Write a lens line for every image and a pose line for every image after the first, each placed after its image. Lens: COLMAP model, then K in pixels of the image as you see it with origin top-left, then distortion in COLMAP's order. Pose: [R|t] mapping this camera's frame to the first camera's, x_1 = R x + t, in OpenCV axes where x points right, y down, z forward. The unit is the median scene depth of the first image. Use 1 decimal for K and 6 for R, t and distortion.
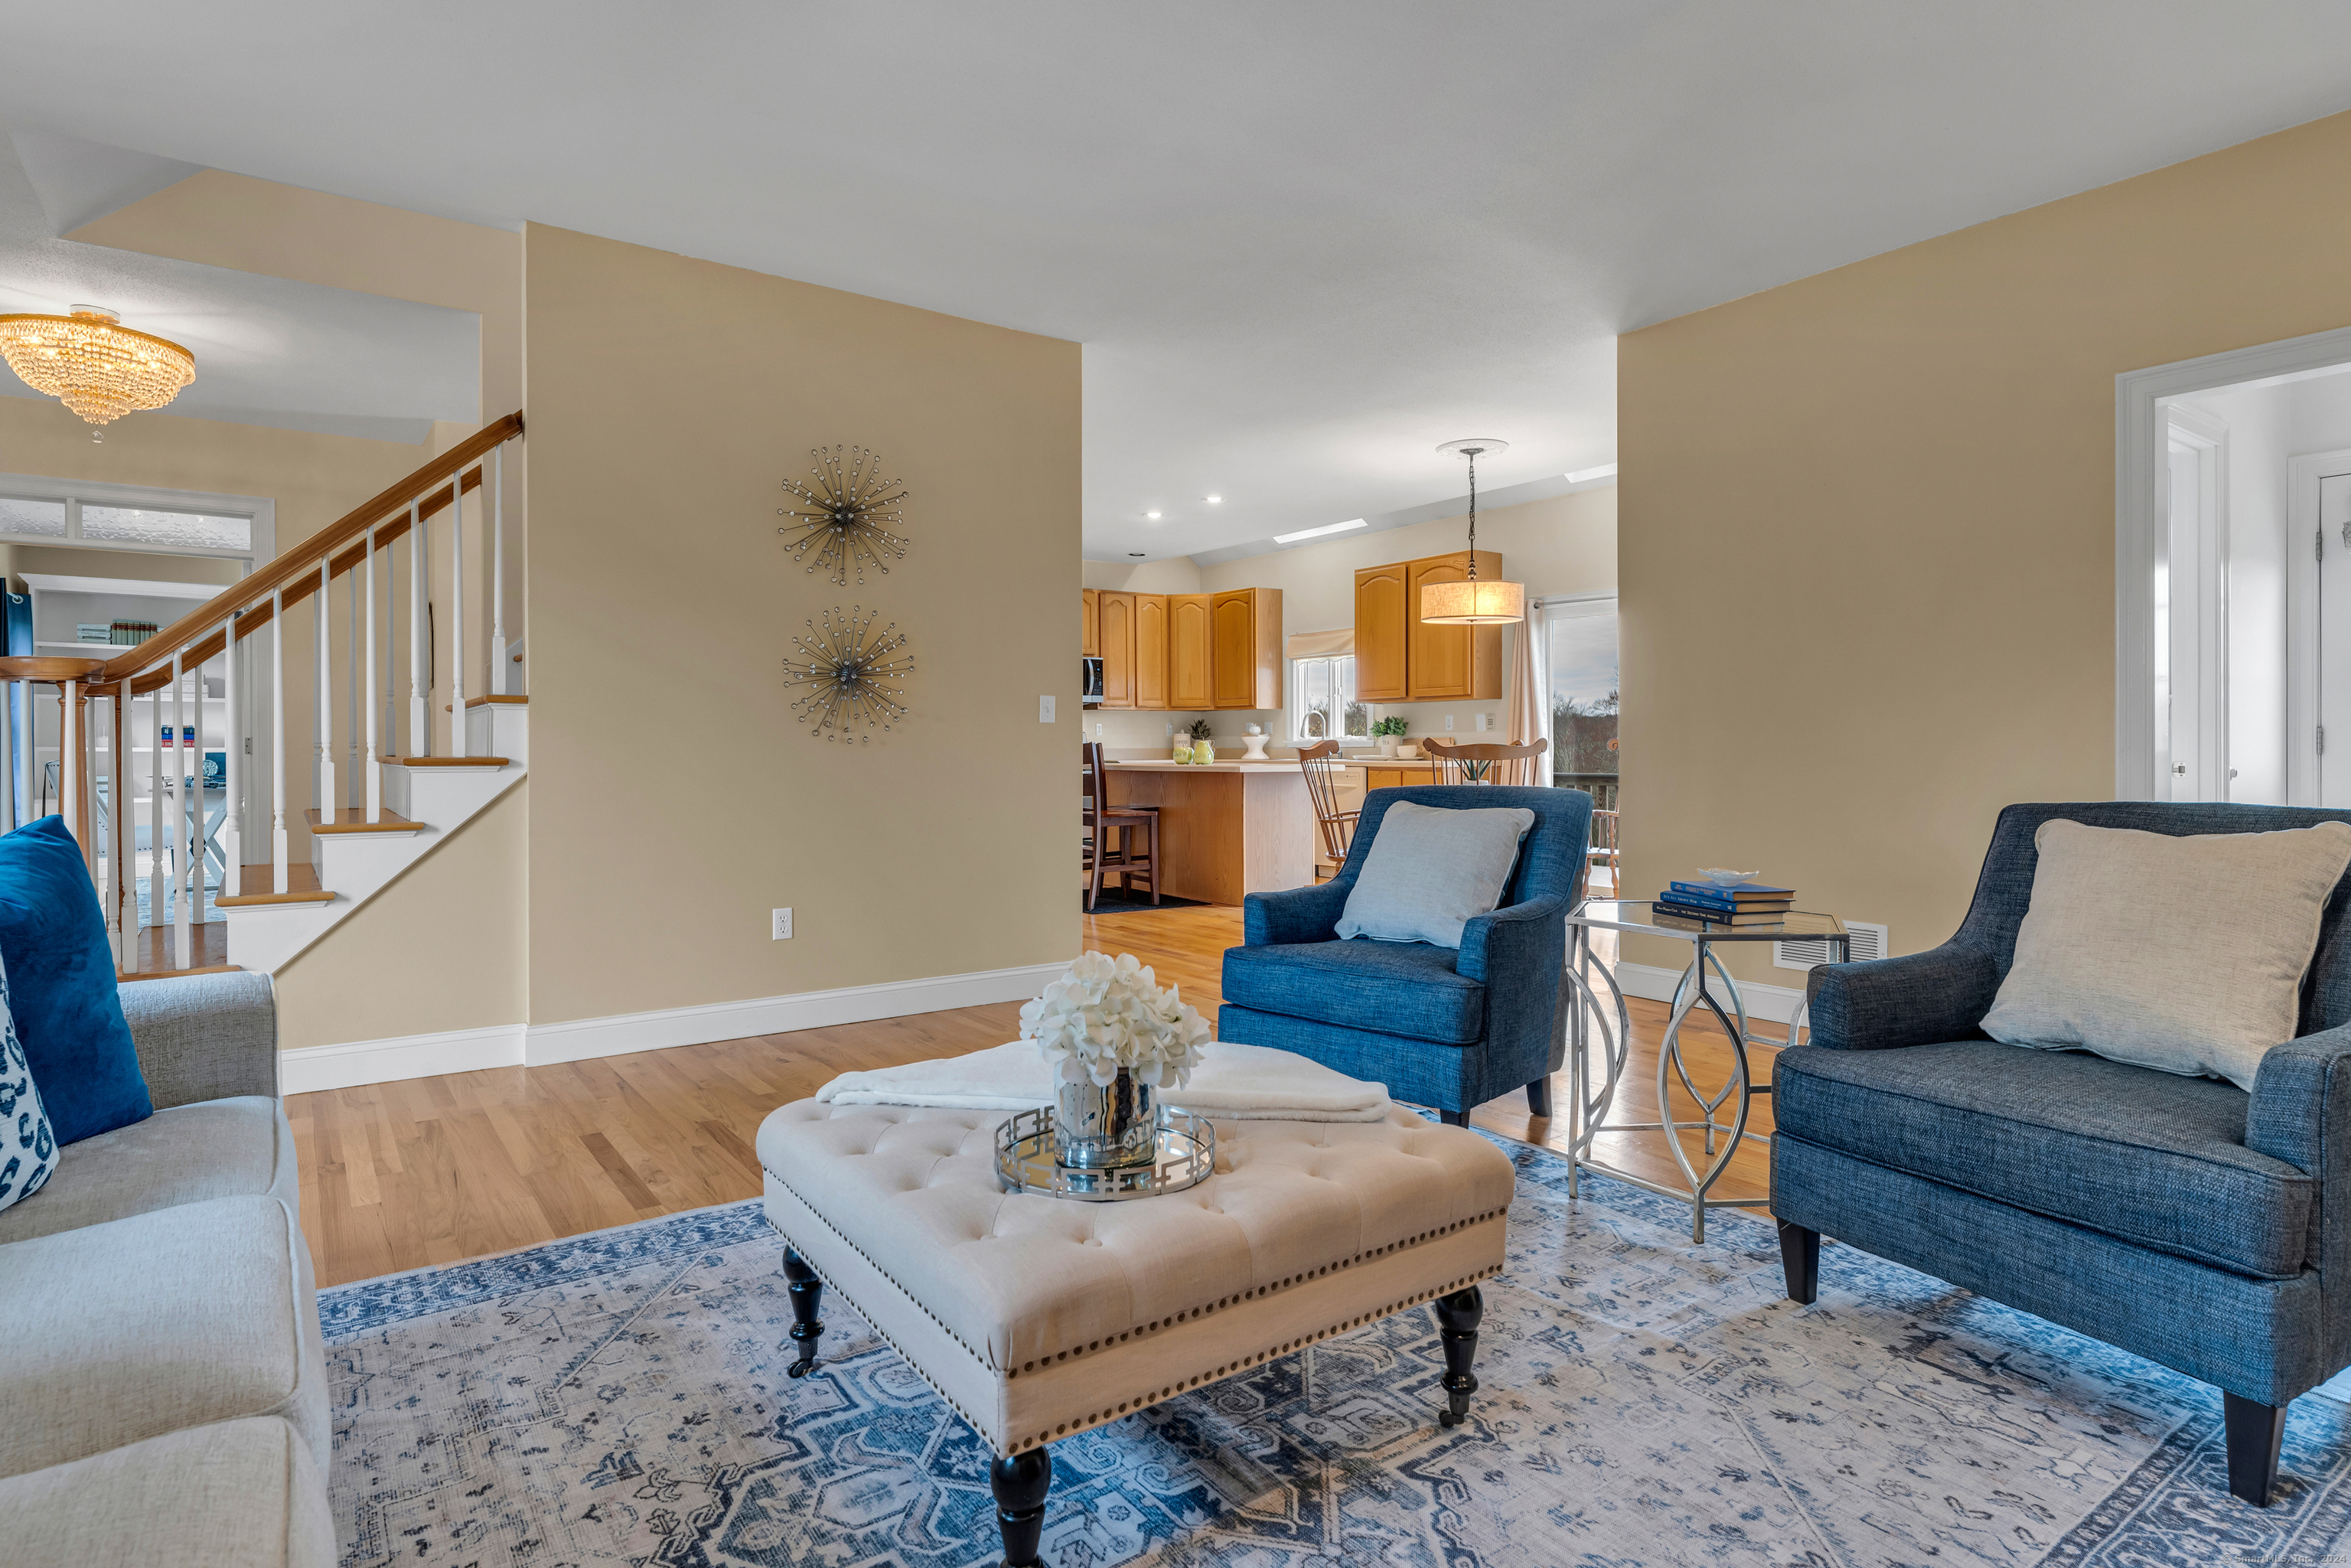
lens RADIAL K [[1240.4, 0, 1168.1], [0, 1240.4, 753.8], [0, 0, 1]] dist [-0.002022, -0.000594]
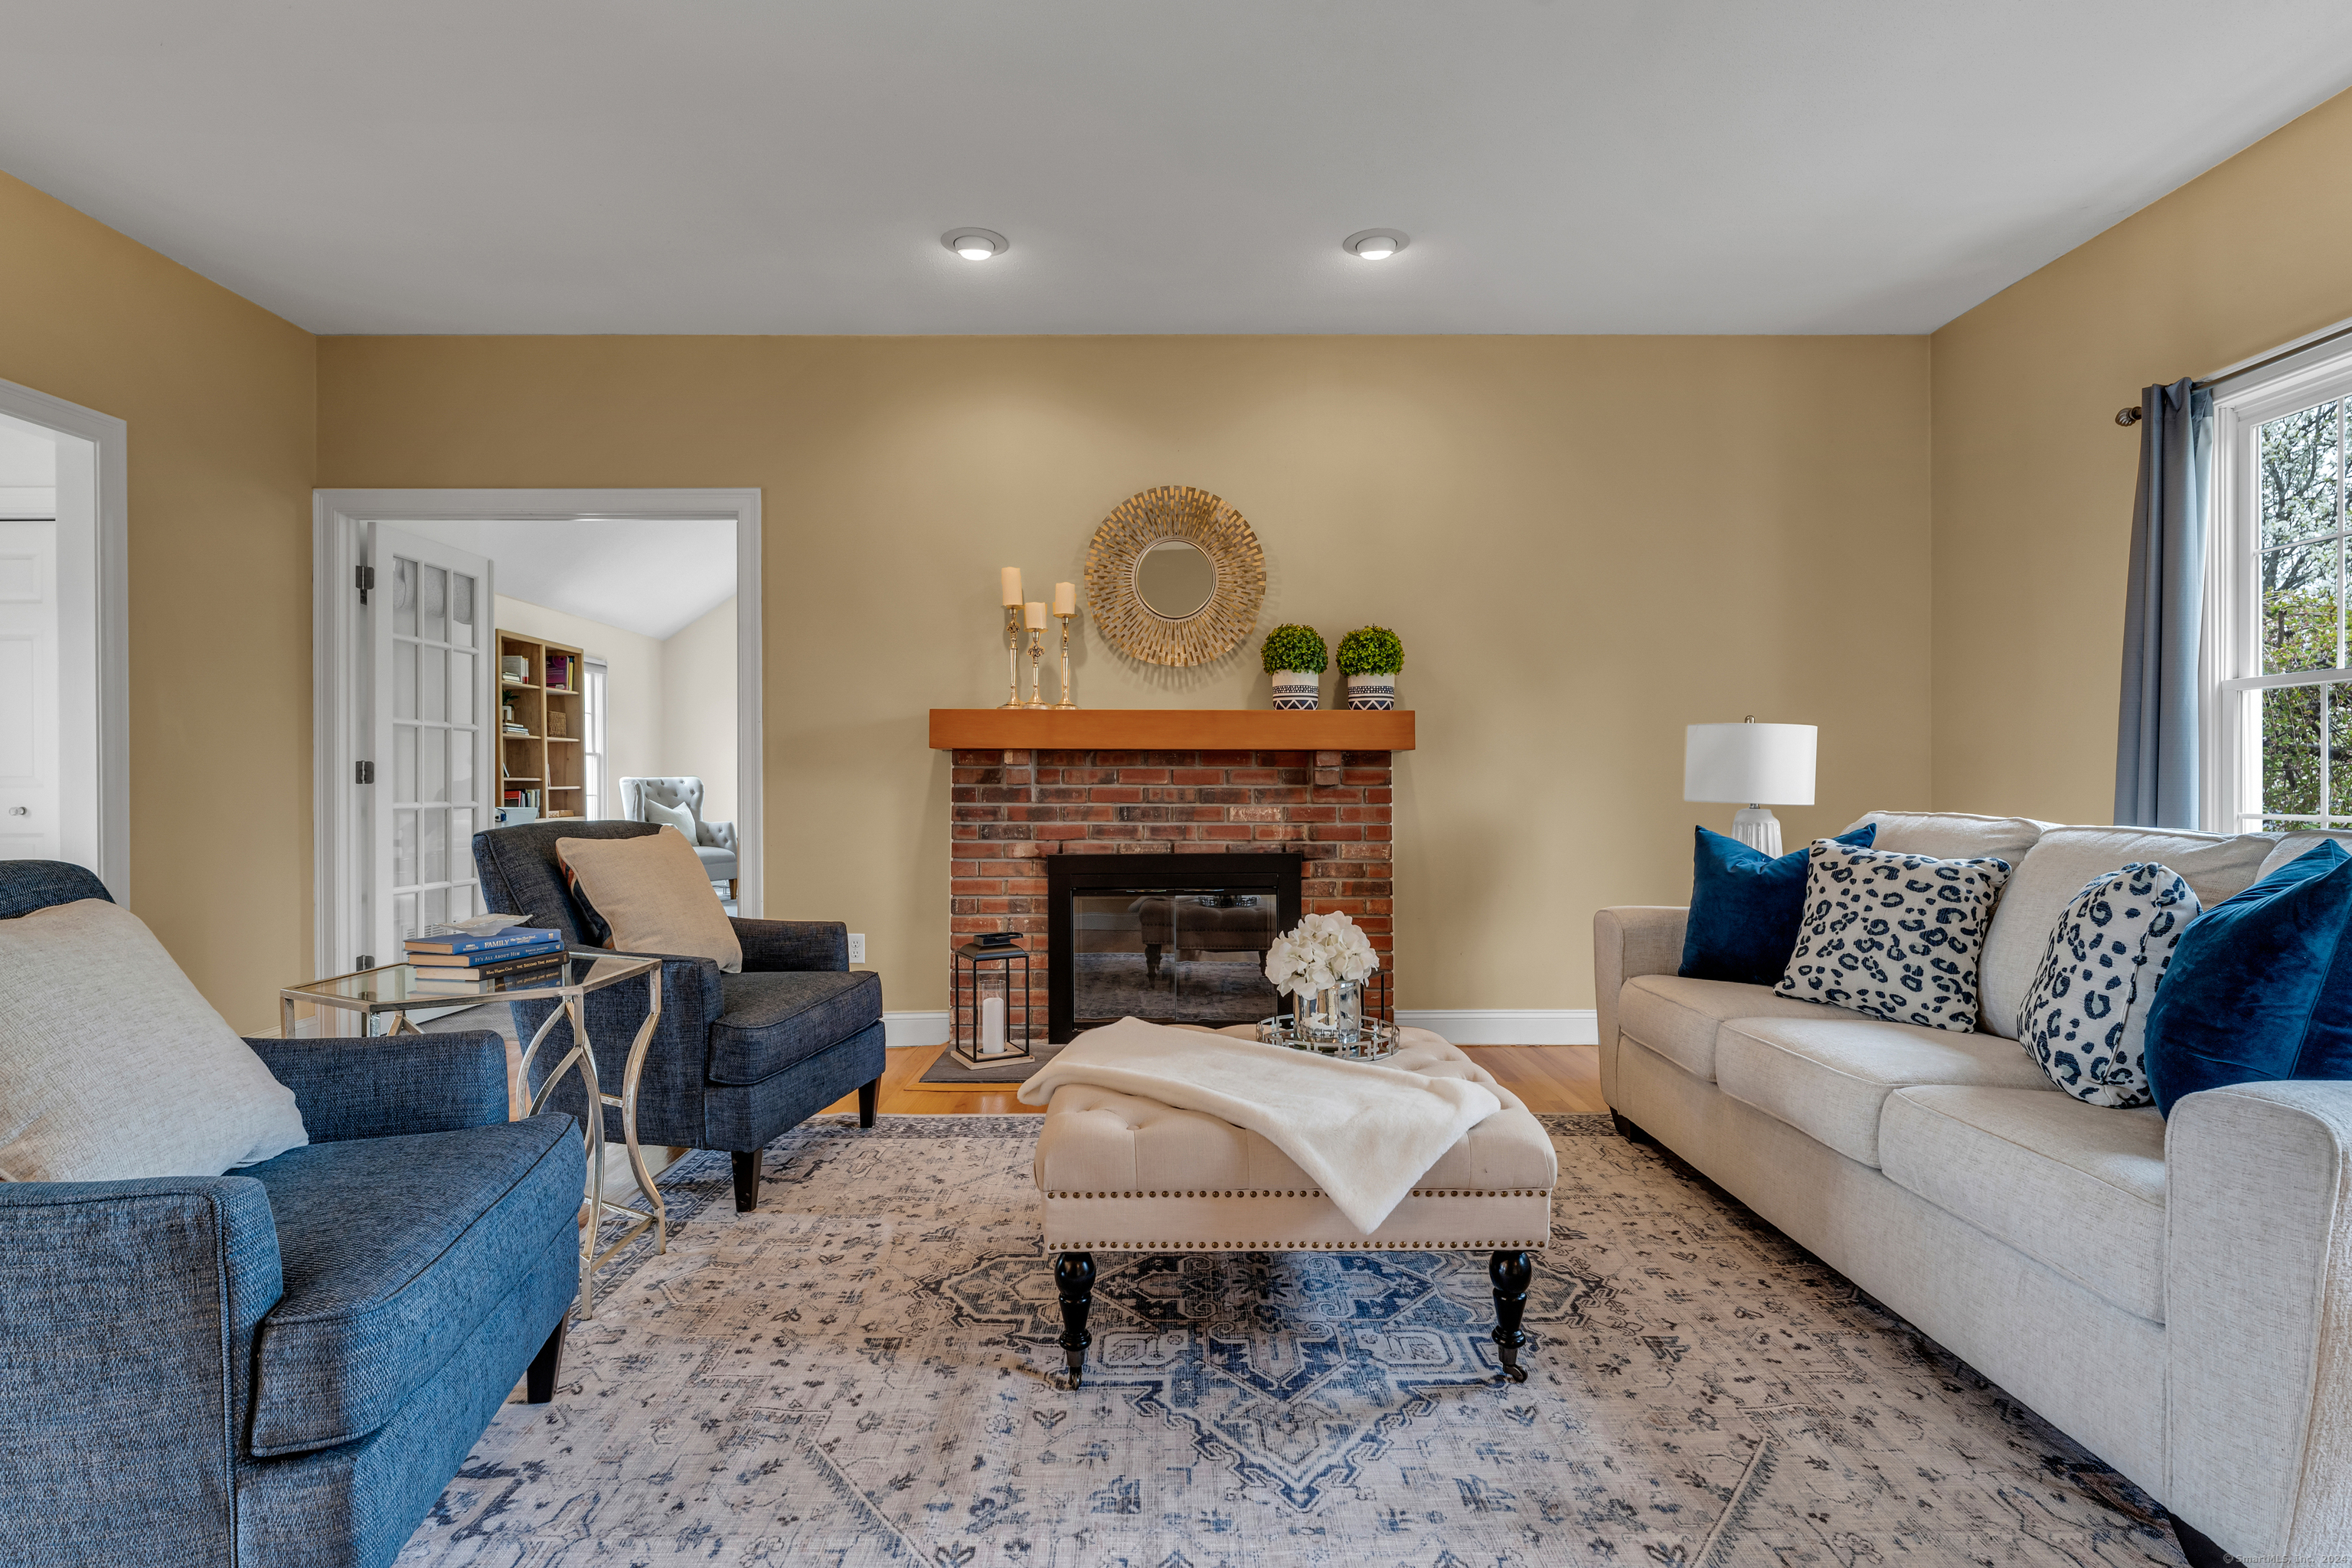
lens RADIAL K [[1169.2, 0, 1176.0], [0, 1169.2, 784.0], [0, 0, 1]] dist [-0.000399, -0.000356]
pose [[-0.818821, 0.003188, 0.574041, -0.479198], [0.006076, 0.999977, 0.003113, -0.003752], [-0.574017, 0.006037, -0.818821, 1.497827]]
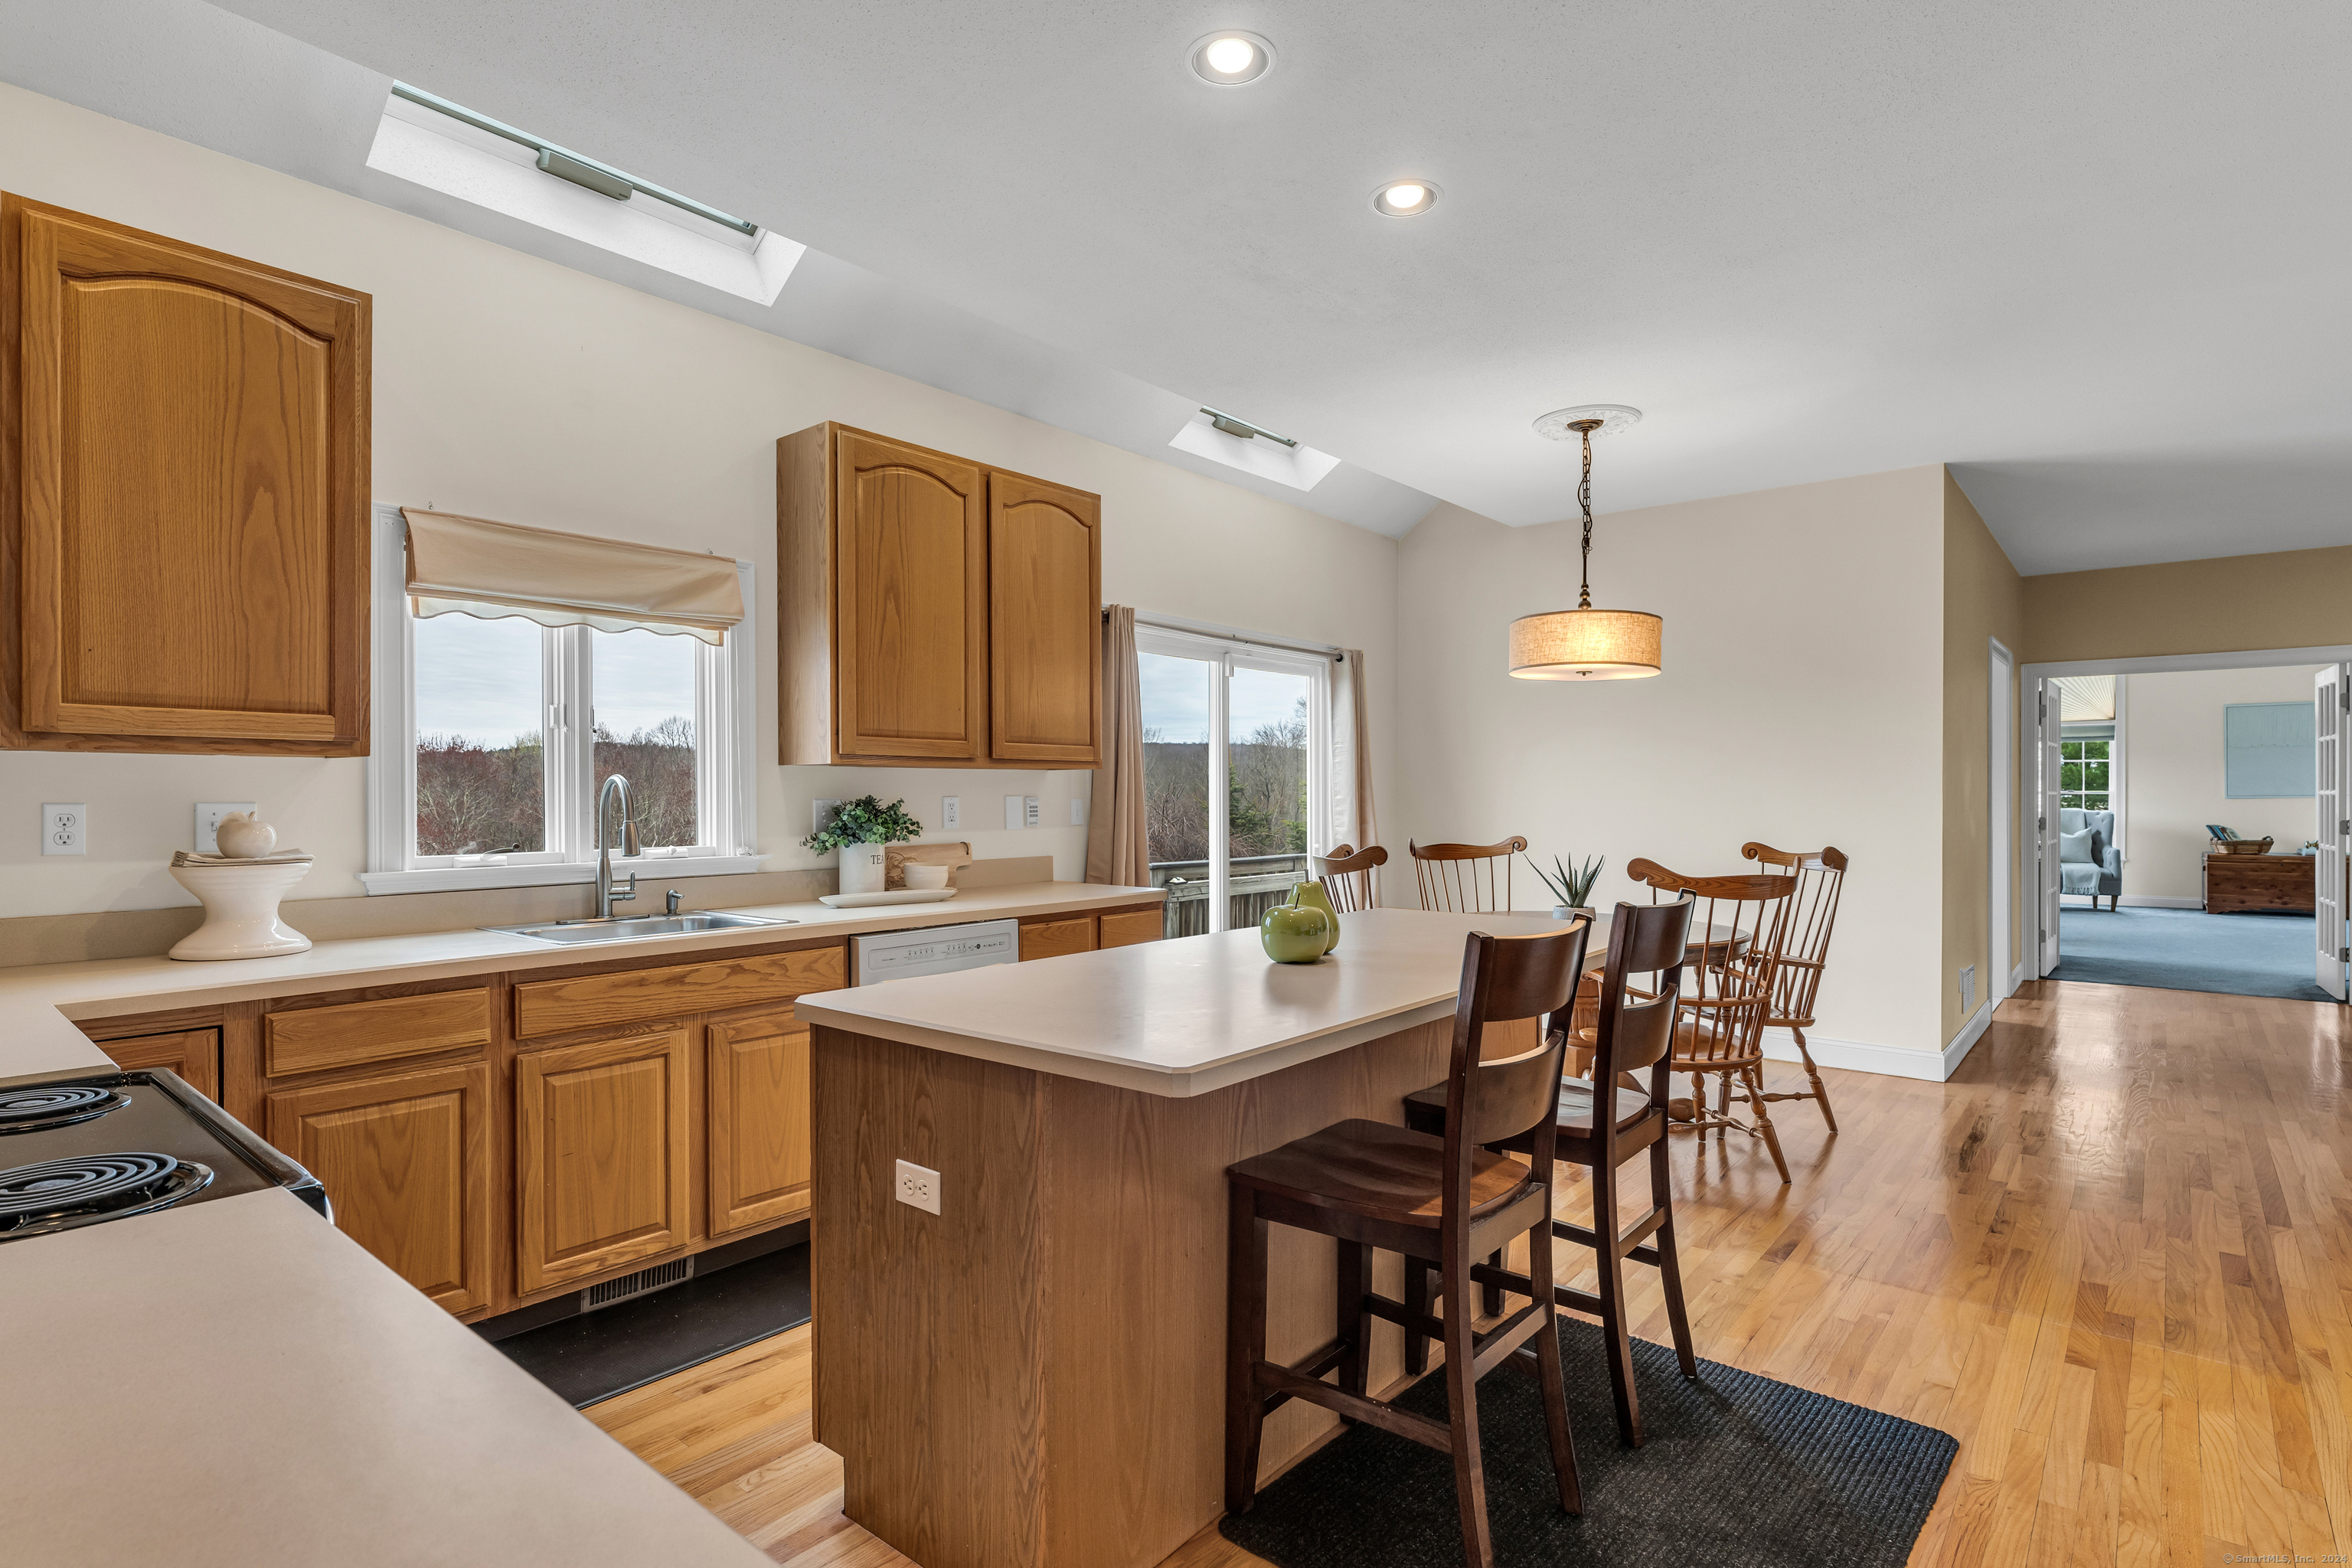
lens RADIAL K [[1198.7, 0, 1177.7], [0, 1198.7, 788.8], [0, 0, 1]] dist [-0.000127, -0.000819]
pose [[-0.251251, 0.008126, 0.967888, -0.894184], [0.008305, 0.999946, -0.006239, -0.109168], [-0.967886, 0.006471, -0.251305, 3.680436]]
